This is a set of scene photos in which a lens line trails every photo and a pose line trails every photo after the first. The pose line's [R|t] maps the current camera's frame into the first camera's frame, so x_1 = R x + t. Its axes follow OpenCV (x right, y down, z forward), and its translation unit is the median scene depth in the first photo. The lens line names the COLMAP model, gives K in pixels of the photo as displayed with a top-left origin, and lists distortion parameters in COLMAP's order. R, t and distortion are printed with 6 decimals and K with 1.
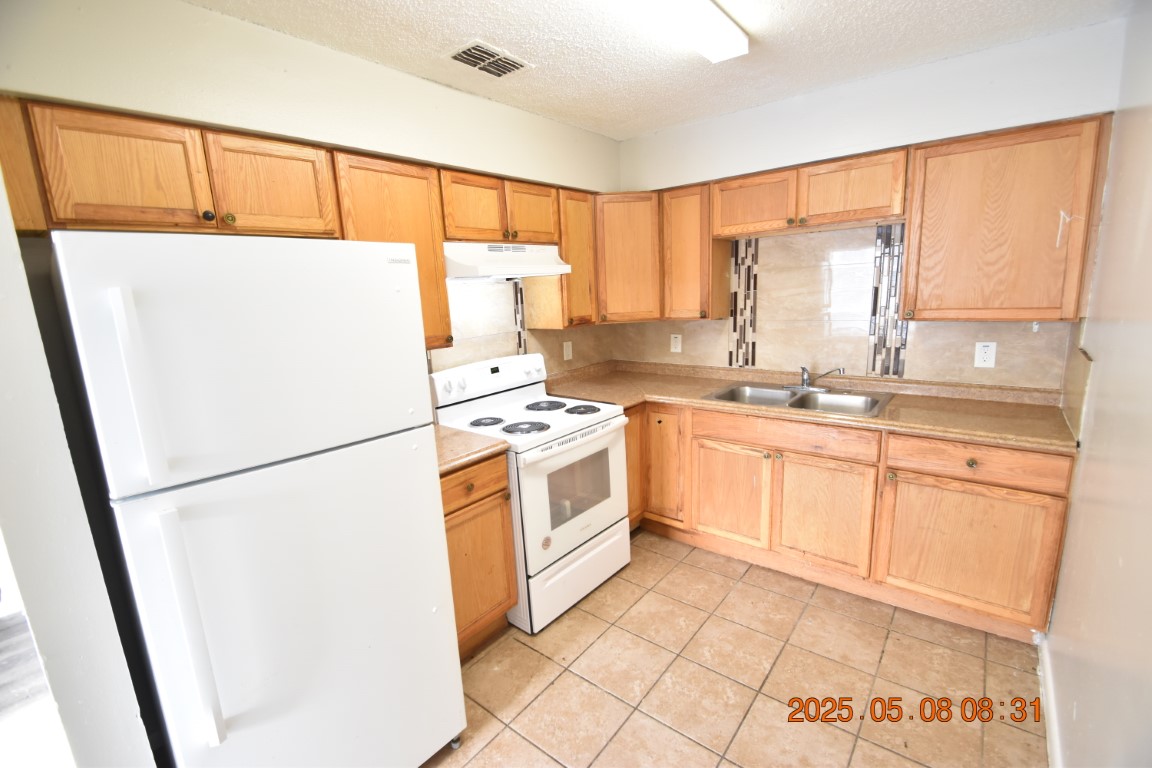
lens RADIAL K [[501.6, 0, 572.8], [0, 501.6, 388.4], [0, 0, 1]] dist [0.009324, -0.013211]
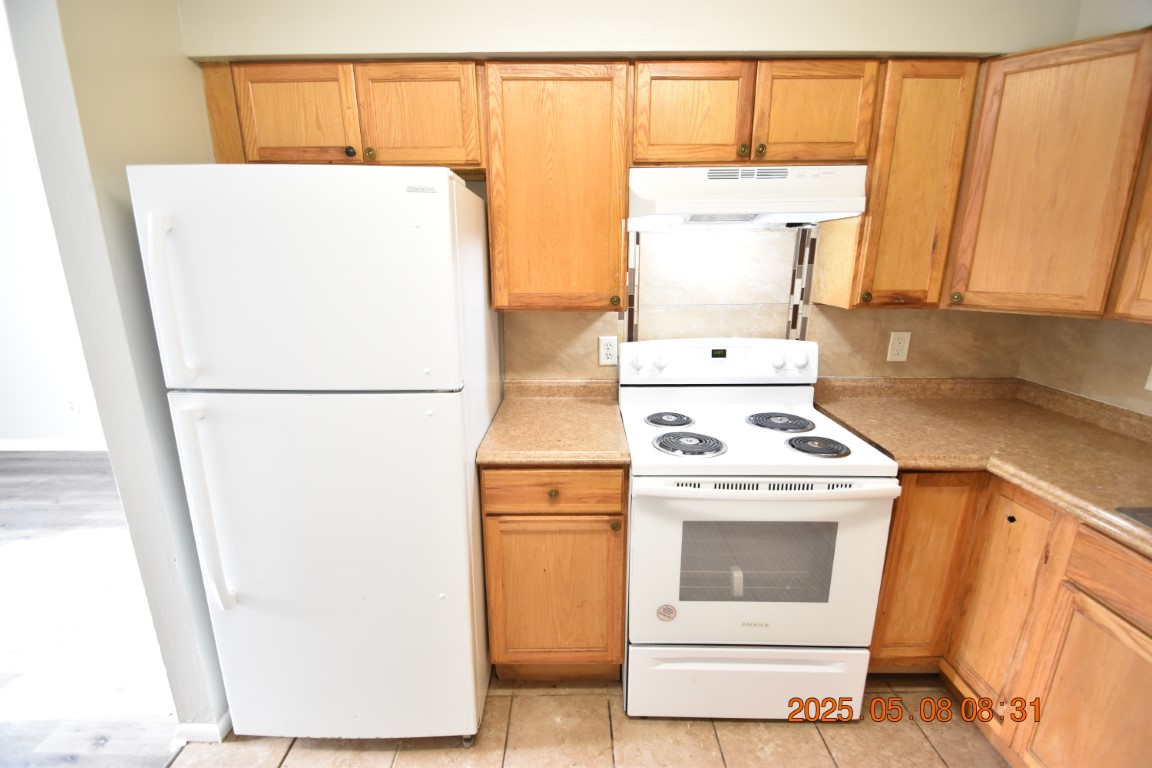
lens RADIAL K [[501.6, 0, 573.3], [0, 501.6, 388.5], [0, 0, 1]] dist [0.009324, -0.013211]
pose [[0.638111, 0.241135, -0.731210, 0.270305], [-0.181148, 0.970052, 0.161815, -0.071887], [0.748331, 0.029201, 0.662682, 0.403915]]
